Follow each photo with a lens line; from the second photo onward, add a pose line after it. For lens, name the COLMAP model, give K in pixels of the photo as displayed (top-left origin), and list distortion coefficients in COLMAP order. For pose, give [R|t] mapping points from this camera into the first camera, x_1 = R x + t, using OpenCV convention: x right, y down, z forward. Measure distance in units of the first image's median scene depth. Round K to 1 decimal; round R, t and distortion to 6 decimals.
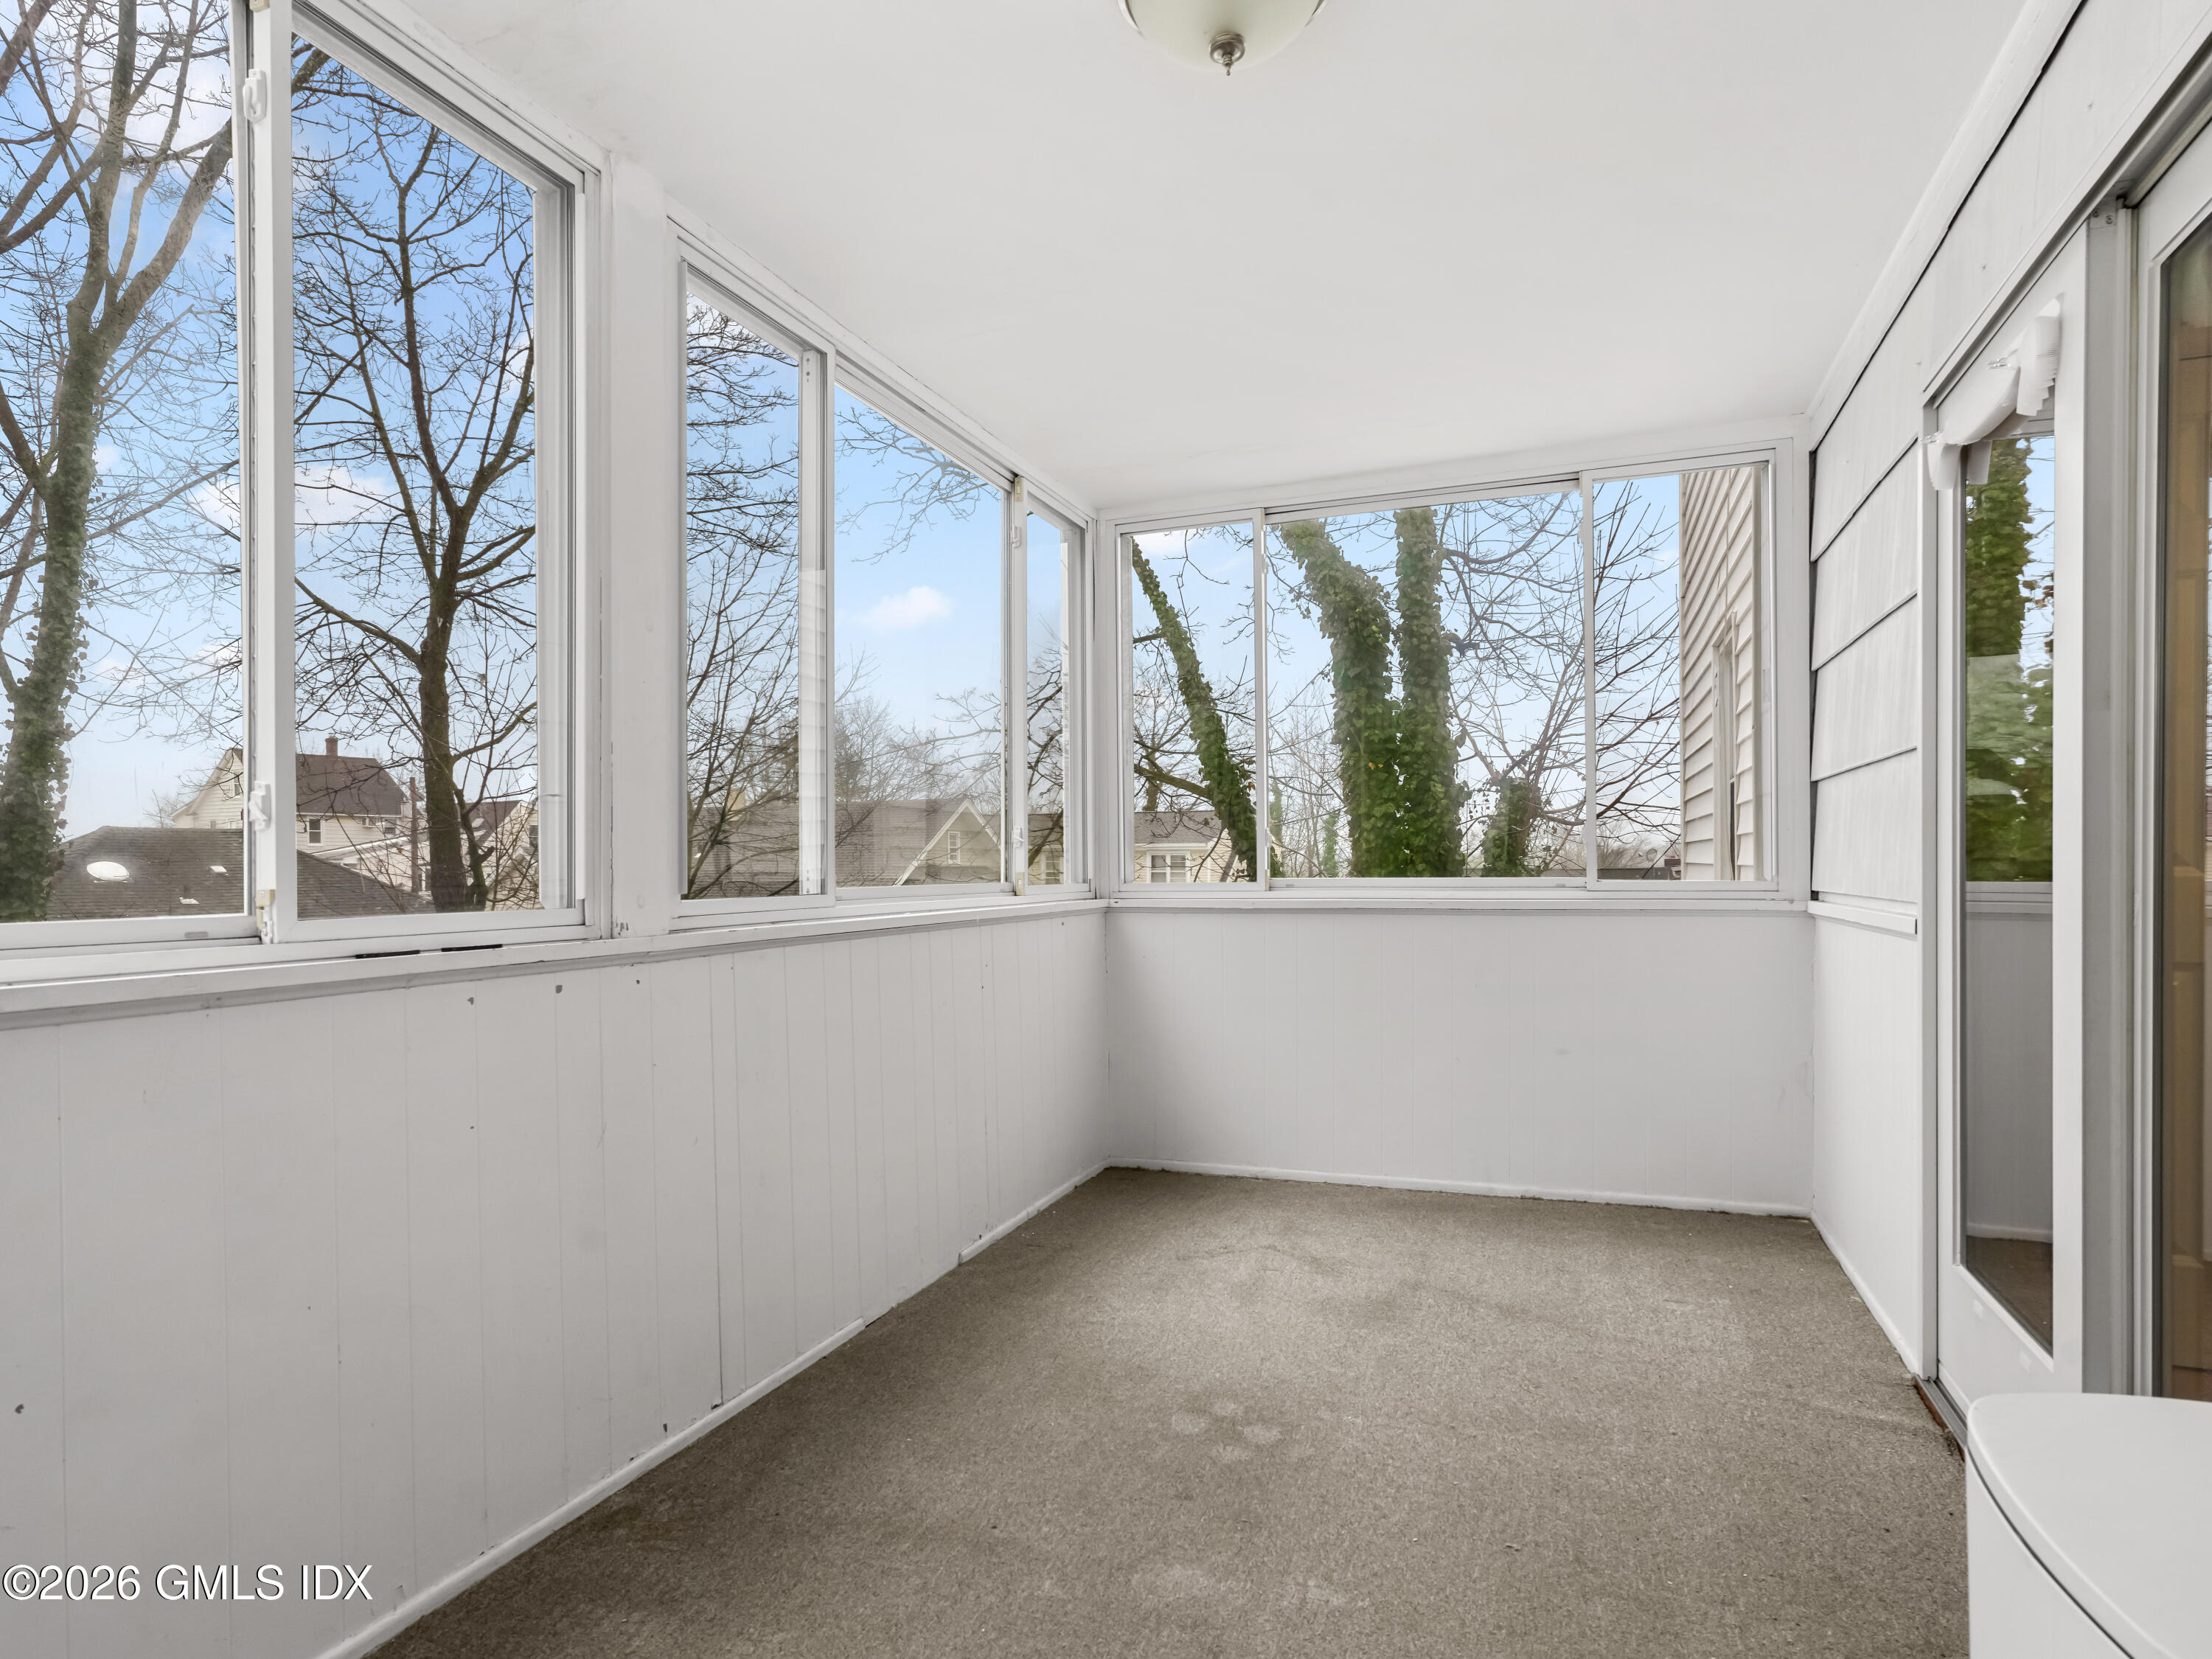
lens RADIAL K [[1224.5, 0, 1132.8], [0, 1224.5, 874.2], [0, 0, 1]] dist [-0.044487, 0.020871]
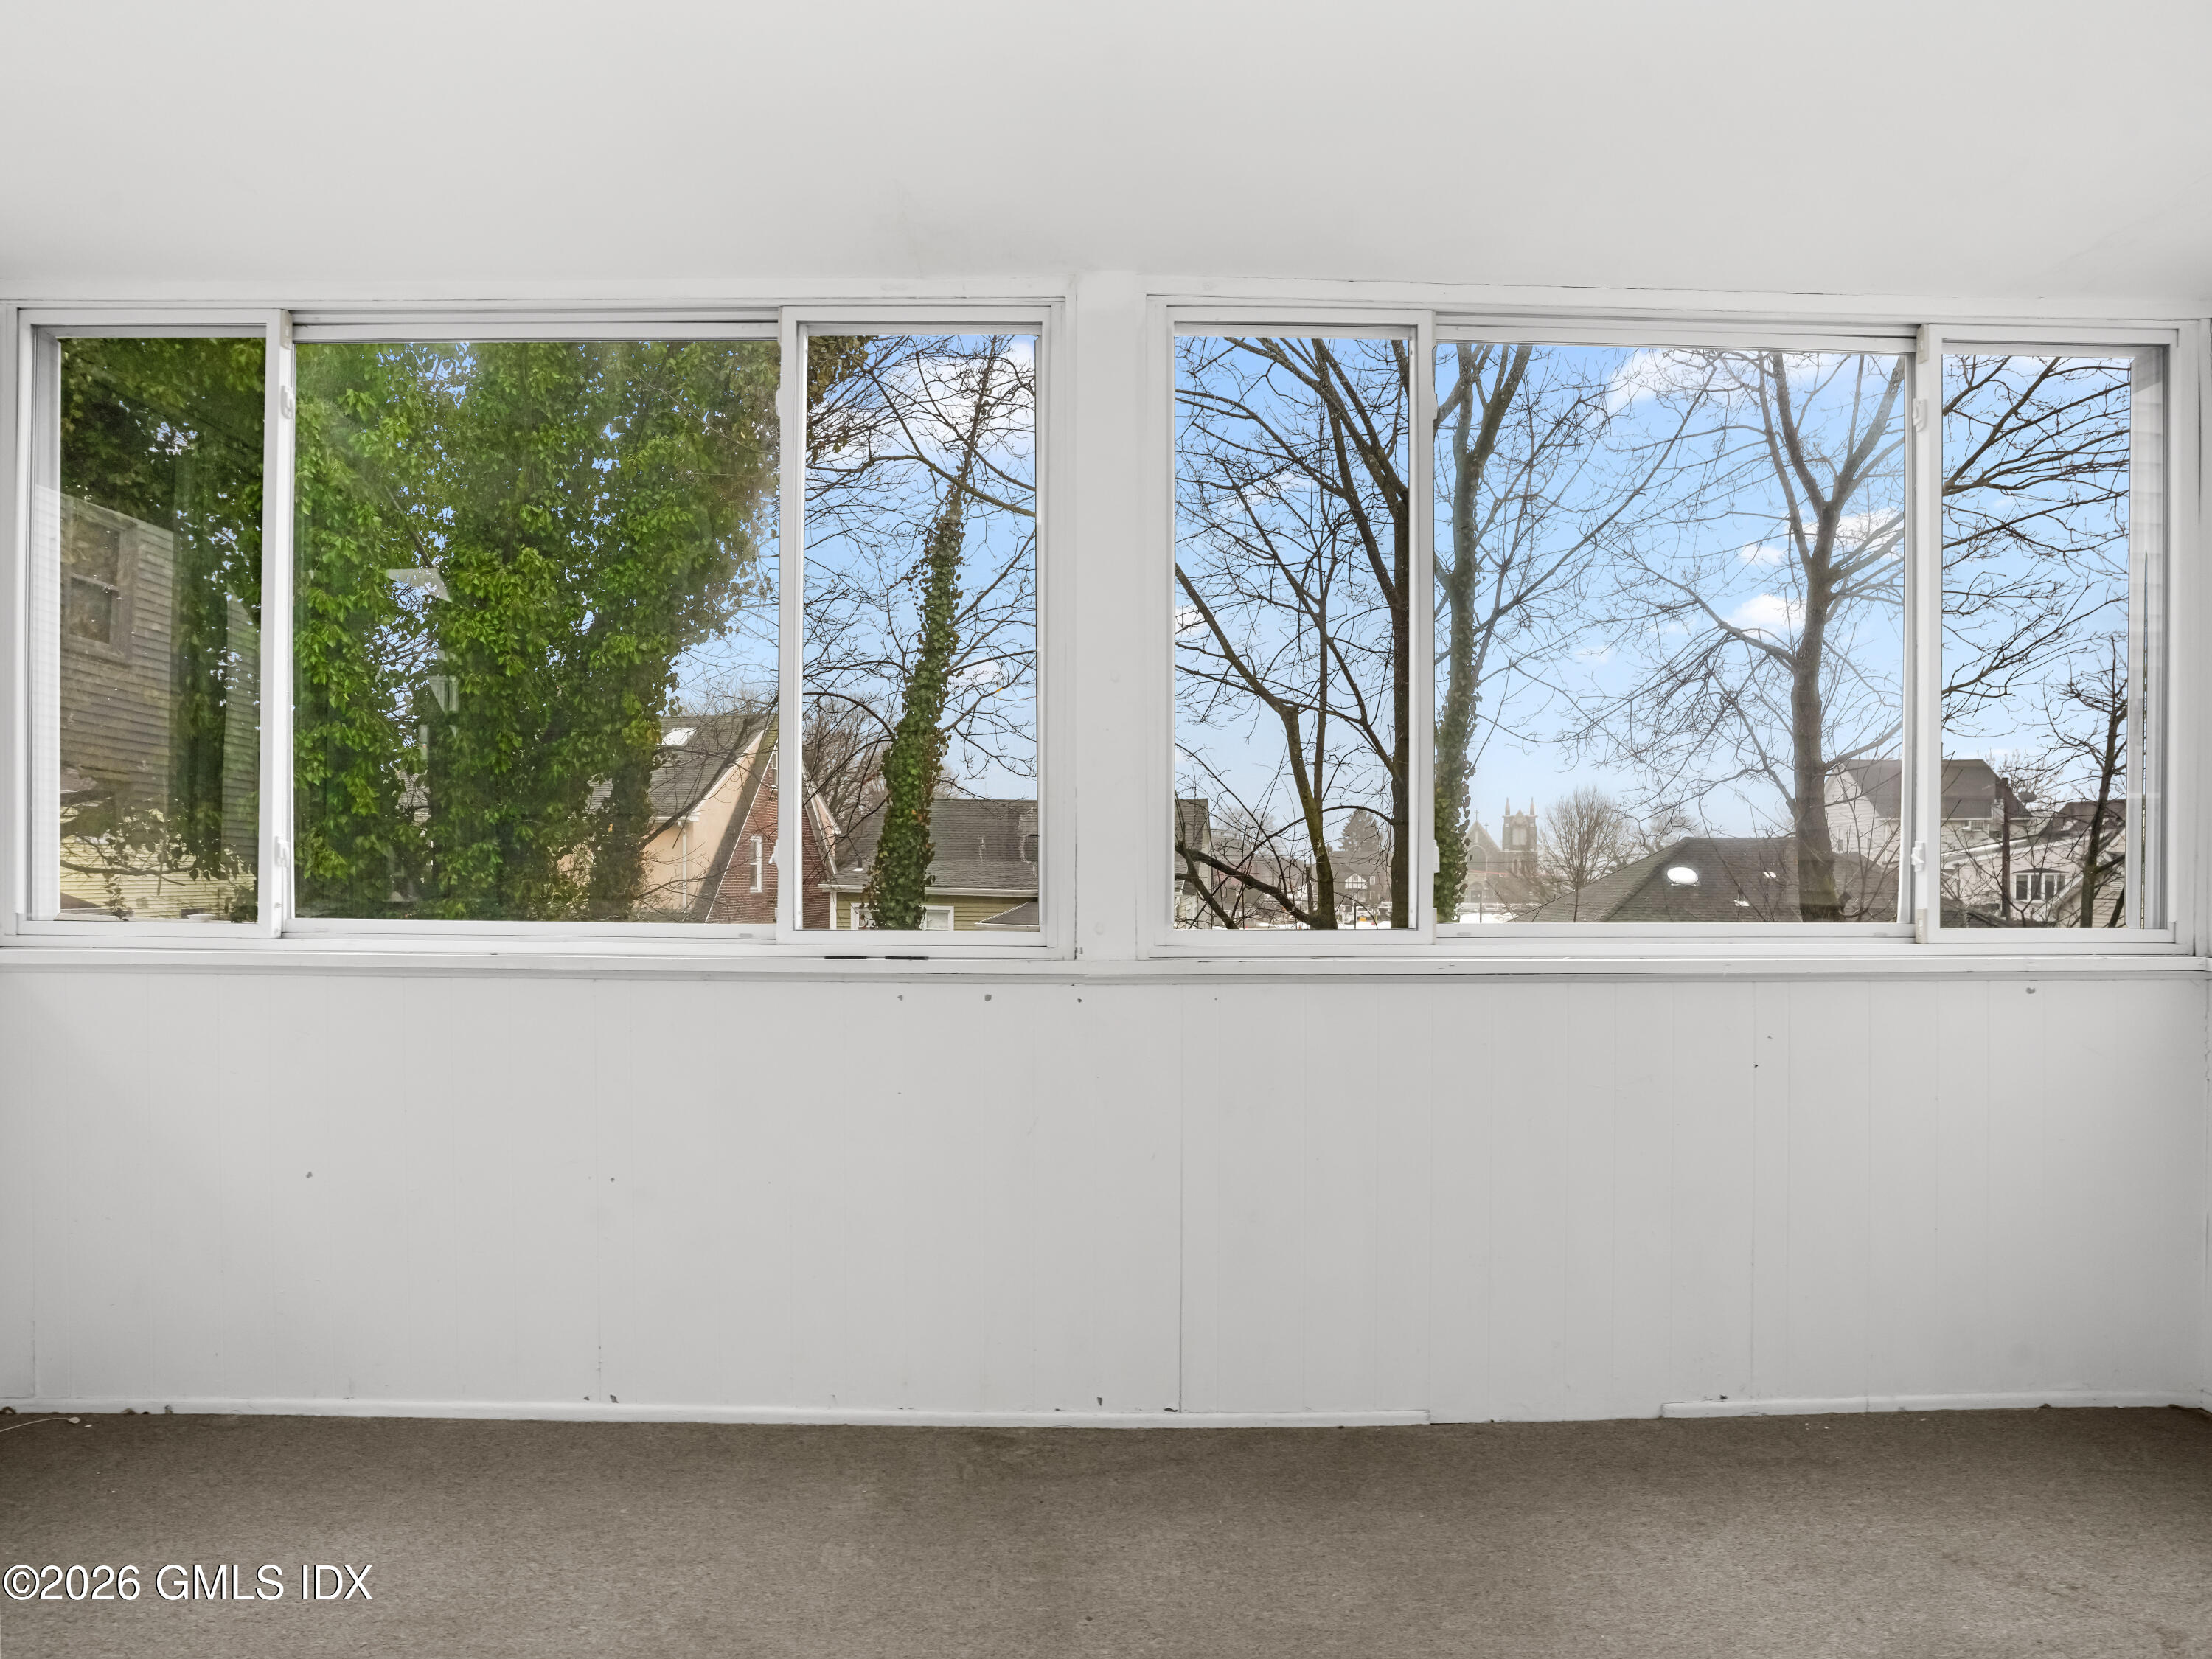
lens RADIAL K [[1224.5, 0, 1070.8], [0, 1224.5, 879.1], [0, 0, 1]] dist [-0.044487, 0.020871]
pose [[0.383571, 0.017378, -0.923348, 0.438255], [-0.019406, 0.999754, 0.010754, -0.025299], [0.923308, 0.013794, 0.383813, 0.371051]]
